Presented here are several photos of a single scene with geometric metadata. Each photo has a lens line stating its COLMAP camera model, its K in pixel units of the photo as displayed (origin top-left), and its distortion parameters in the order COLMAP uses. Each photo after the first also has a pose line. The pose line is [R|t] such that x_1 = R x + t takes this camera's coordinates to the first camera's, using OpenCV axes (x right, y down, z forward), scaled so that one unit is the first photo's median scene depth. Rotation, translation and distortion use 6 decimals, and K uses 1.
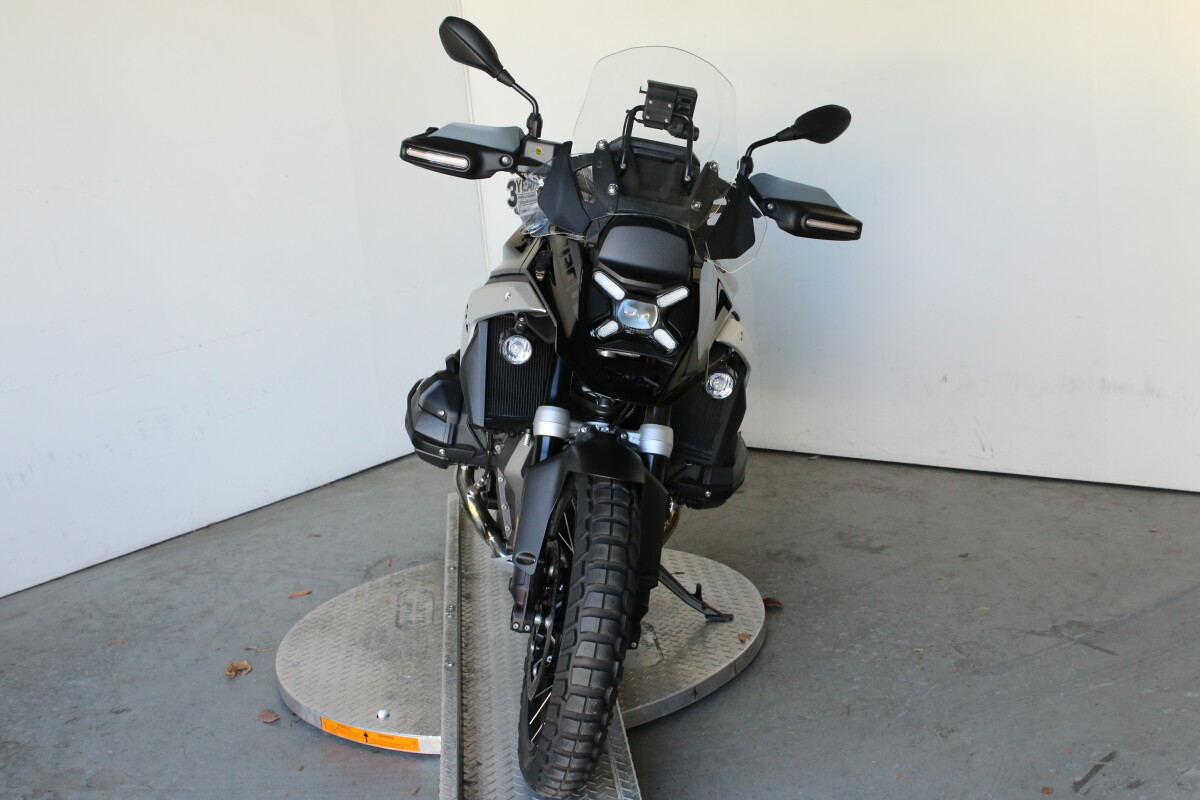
lens RADIAL K [[1463.5, 0, 611.2], [0, 1463.5, 405.6], [0, 0, 1]] dist [-0.061311, 0.000000]
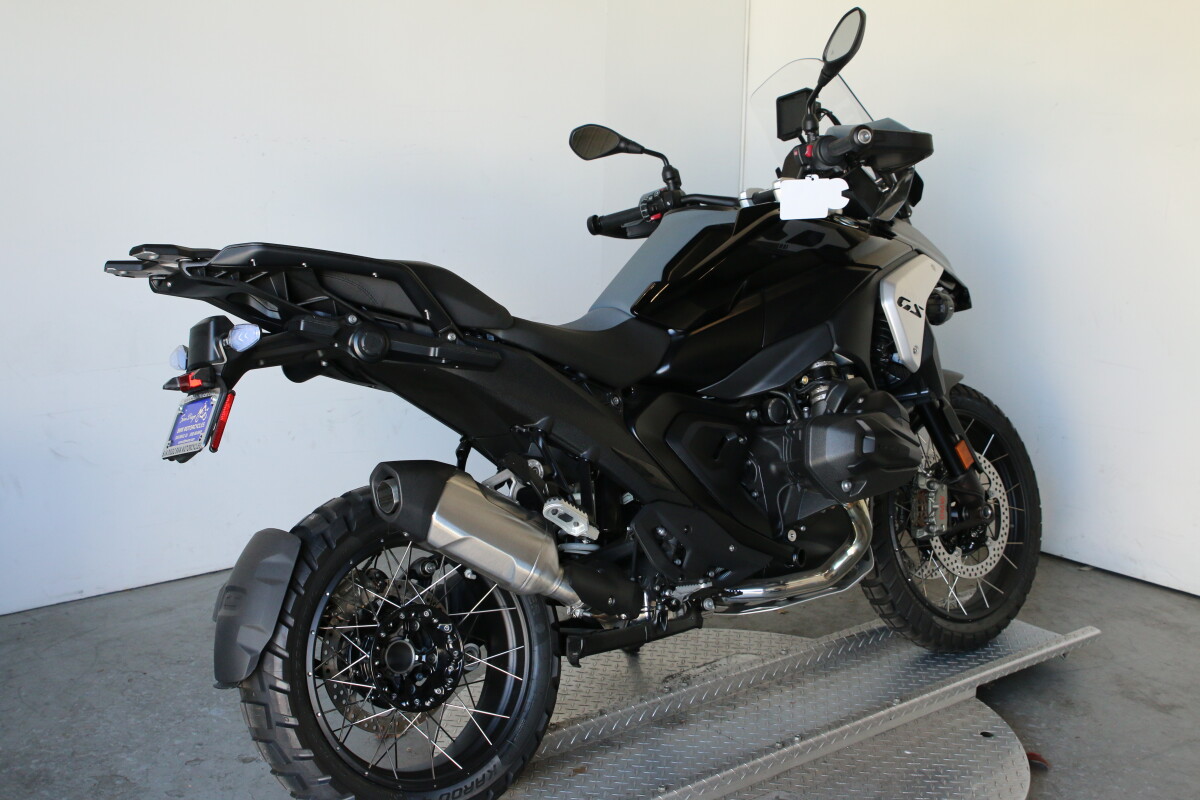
lens RADIAL K [[1463.5, 0, 600.9], [0, 1463.5, 426.1], [0, 0, 1]] dist [-0.061311, 0.000000]
pose [[0.978414, 0.152870, -0.139056, -0.042799], [-0.151066, 0.988244, 0.023505, -0.031580], [0.141015, -0.001991, 0.990005, 0.165872]]
